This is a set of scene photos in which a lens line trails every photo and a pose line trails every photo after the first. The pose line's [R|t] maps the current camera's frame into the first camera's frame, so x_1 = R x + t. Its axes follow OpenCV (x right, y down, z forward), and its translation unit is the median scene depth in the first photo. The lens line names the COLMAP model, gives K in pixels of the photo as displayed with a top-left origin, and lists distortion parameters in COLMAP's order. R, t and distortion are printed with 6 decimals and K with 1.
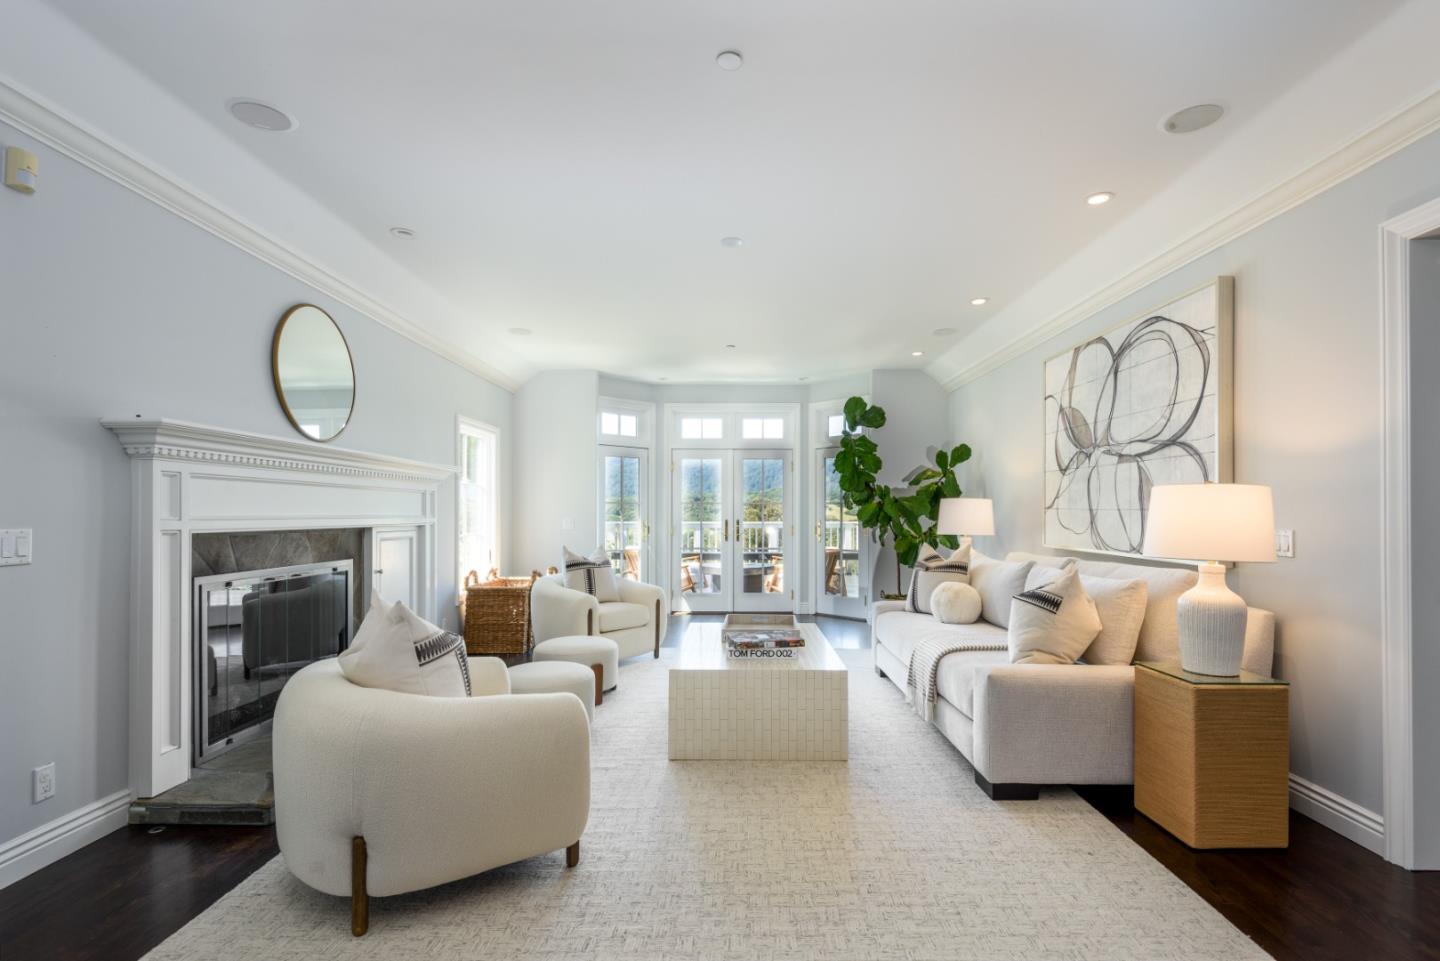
lens RADIAL K [[753.3, 0, 723.1], [0, 753.3, 503.1], [0, 0, 1]] dist [0.041338, -0.036754]
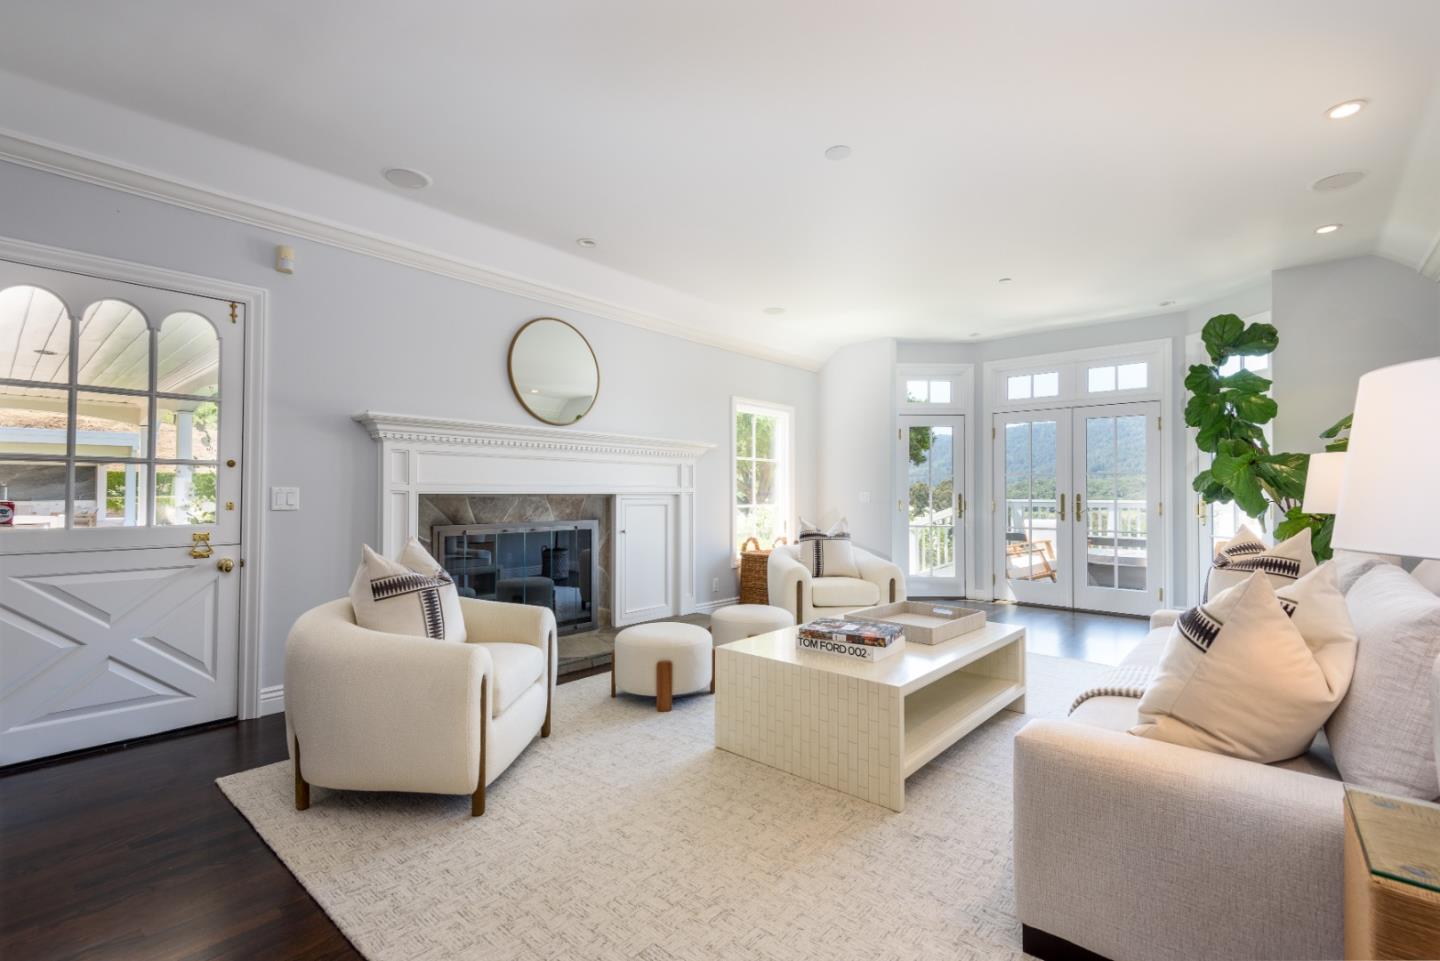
lens RADIAL K [[681.9, 0, 720.0], [0, 681.9, 480.5], [0, 0, 1]] dist [0.037412, -0.016576]
pose [[0.724673, -0.012858, -0.688973, 0.454698], [0.005379, 0.999901, -0.013003, 0.027570], [0.689072, 0.005717, 0.724671, 0.367390]]
